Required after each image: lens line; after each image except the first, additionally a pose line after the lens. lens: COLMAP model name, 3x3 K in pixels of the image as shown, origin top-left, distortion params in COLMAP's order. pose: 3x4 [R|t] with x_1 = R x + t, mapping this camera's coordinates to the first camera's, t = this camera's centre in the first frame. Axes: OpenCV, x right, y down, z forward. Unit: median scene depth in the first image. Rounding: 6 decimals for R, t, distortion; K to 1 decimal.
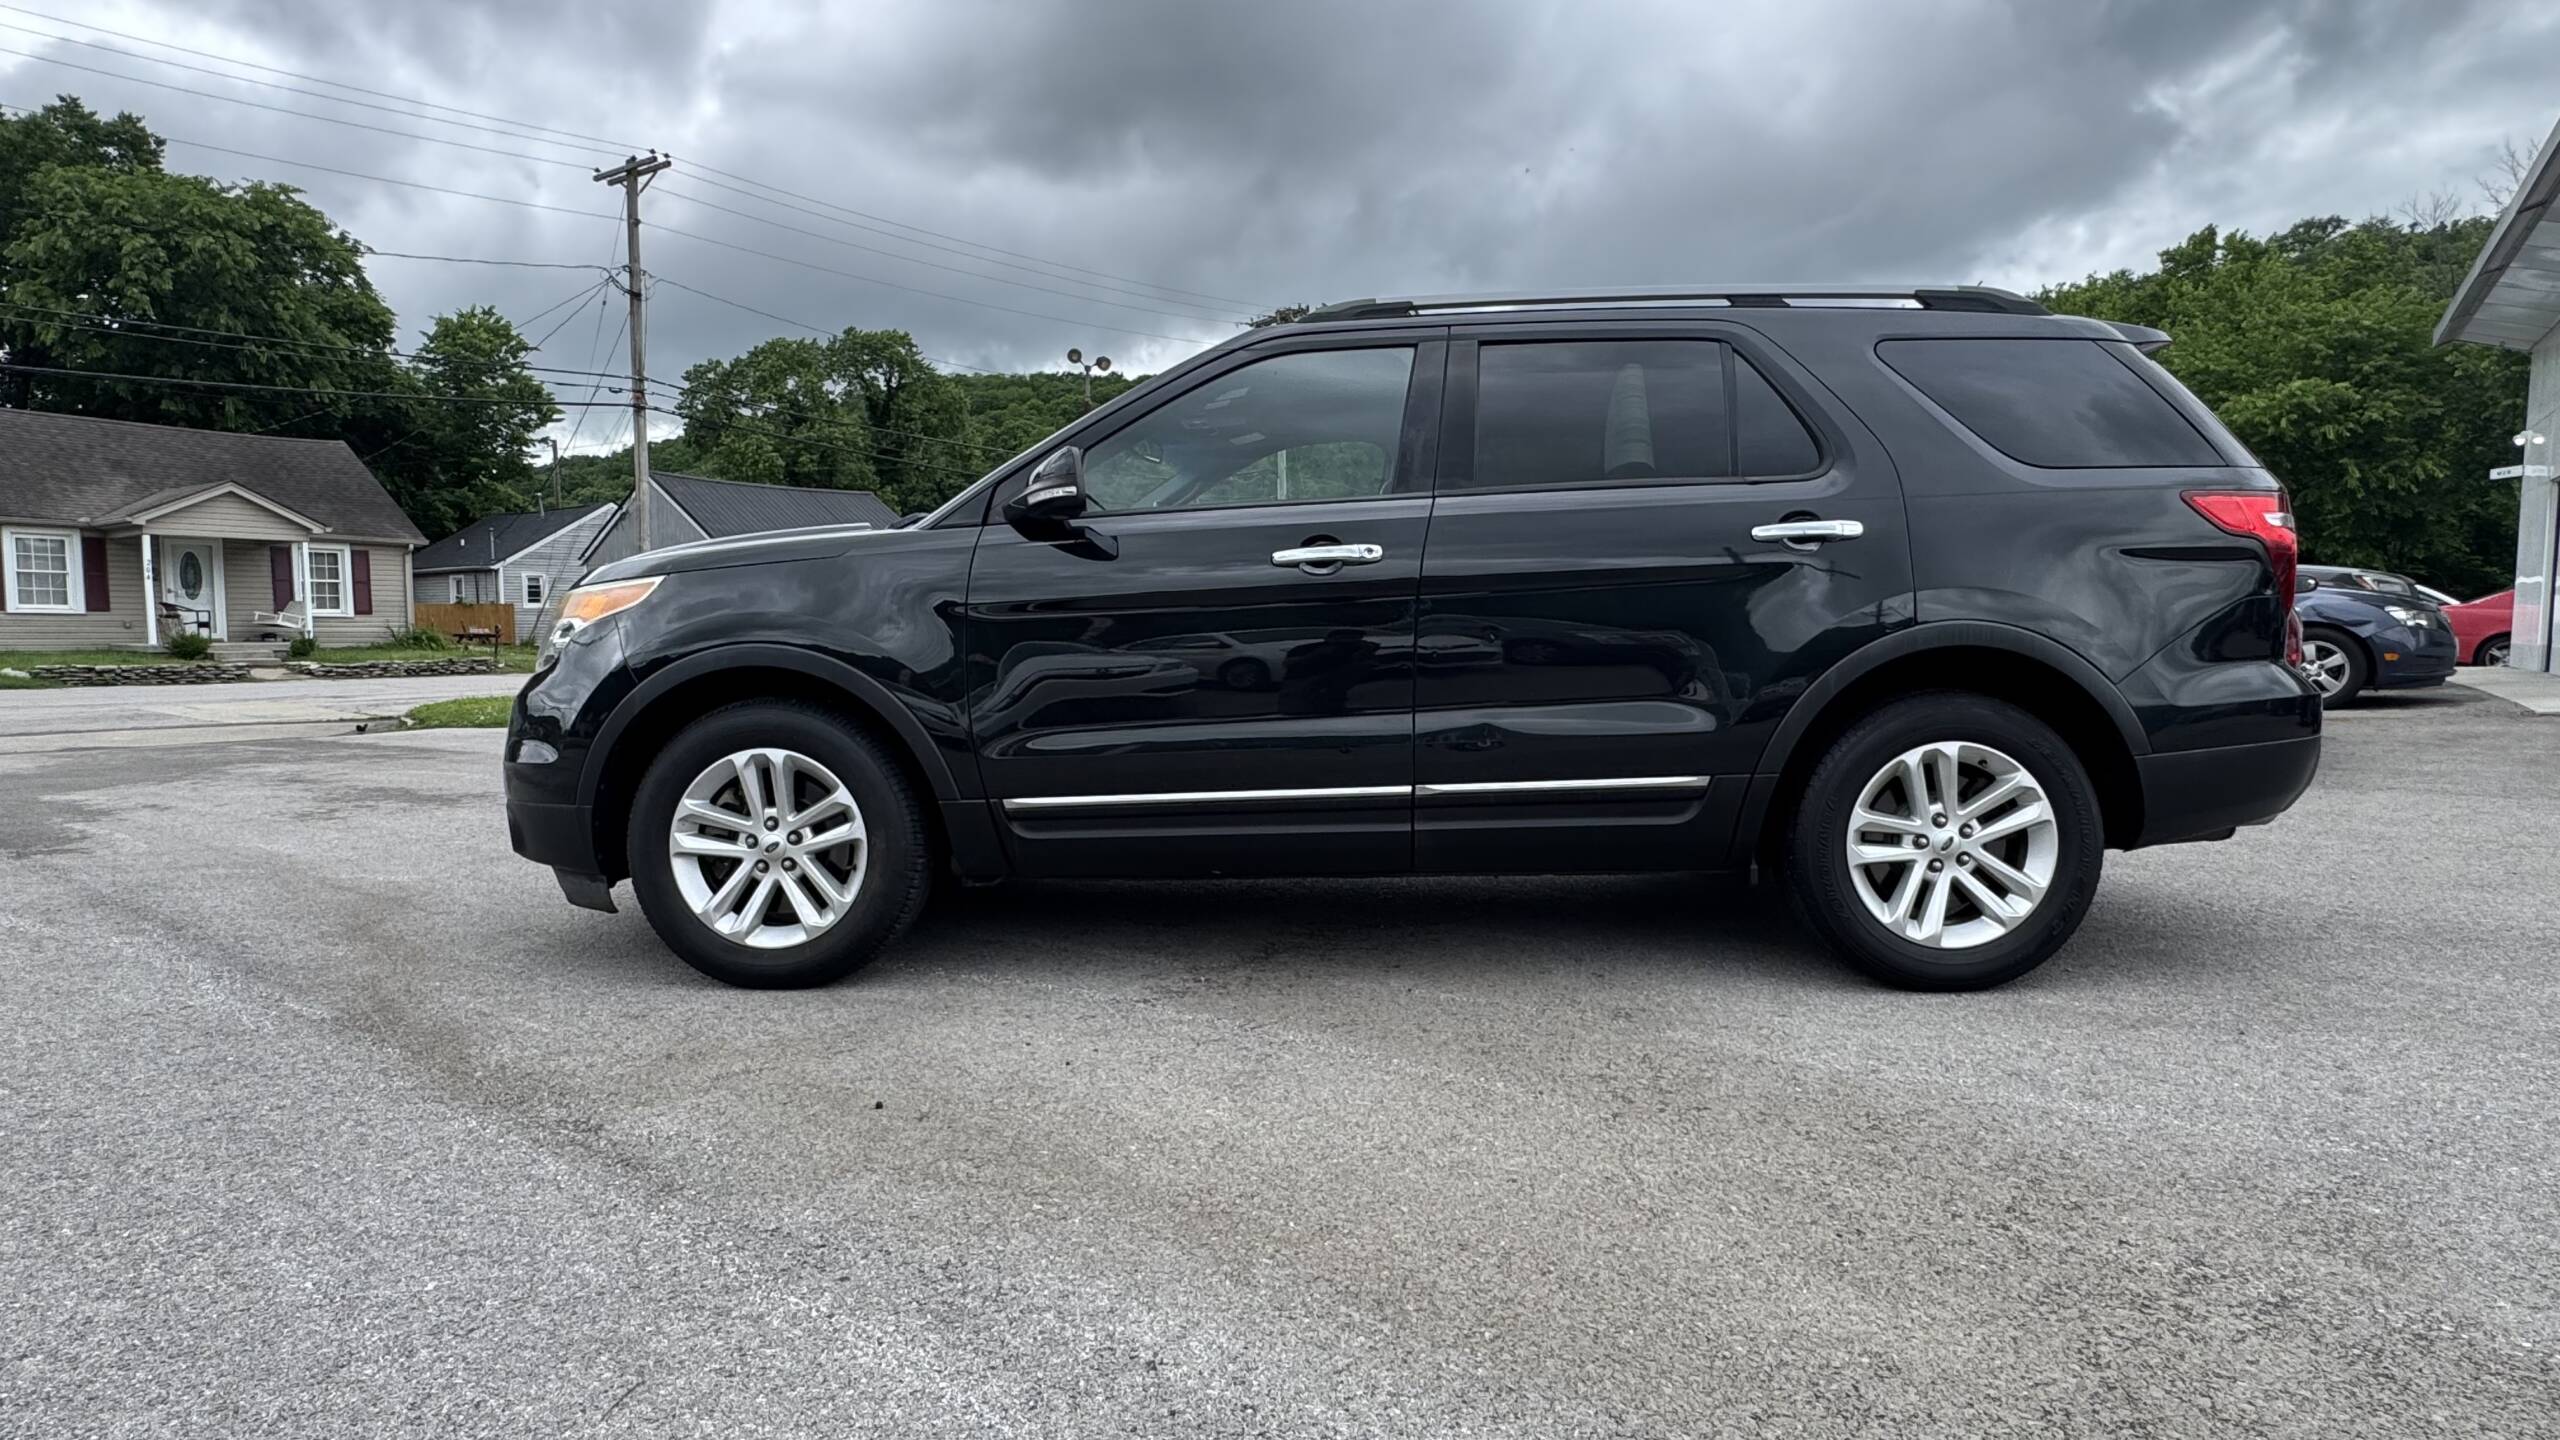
lens RADIAL K [[1301.9, 0, 1247.6], [0, 1301.9, 719.2], [0, 0, 1]] dist [-0.006362, -0.000930]
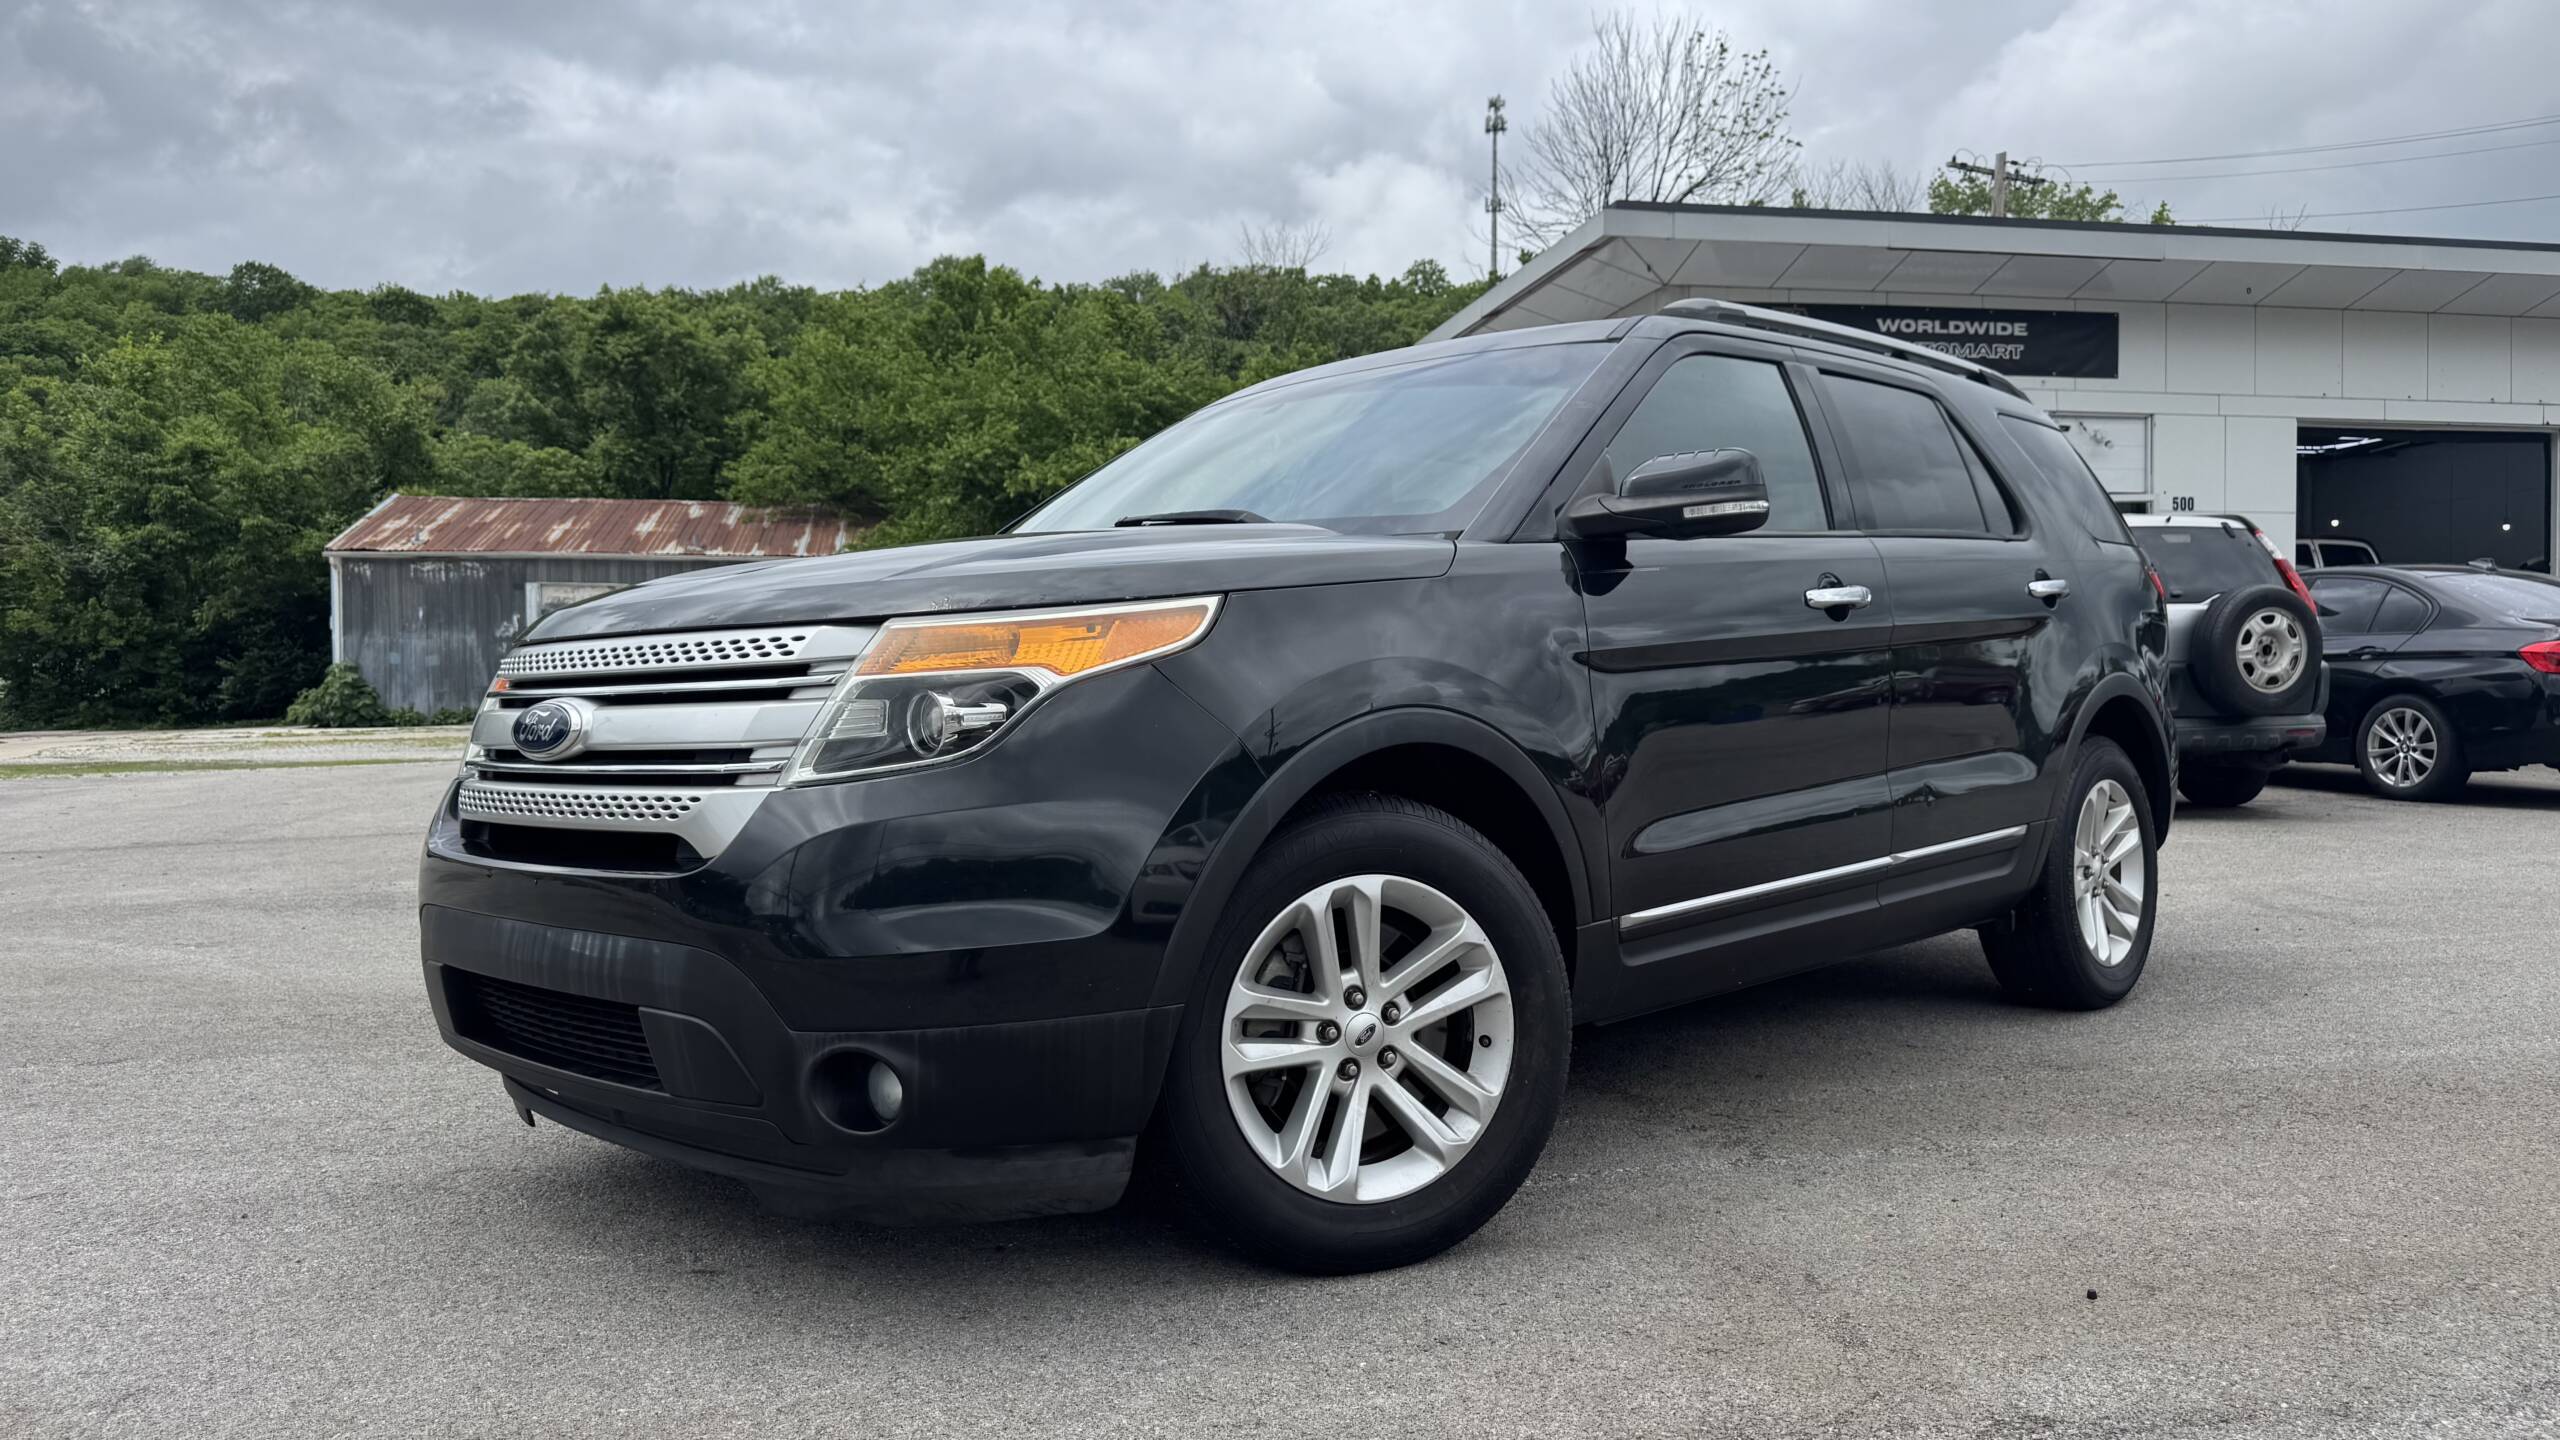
lens RADIAL K [[1752.0, 0, 1274.7], [0, 1752.0, 726.6], [0, 0, 1]] dist [0.002261, -0.003819]
pose [[0.690691, -0.021038, 0.722844, -1.030653], [0.060985, 0.997711, -0.029234, -0.027717], [-0.720574, 0.064274, 0.690393, 0.463491]]
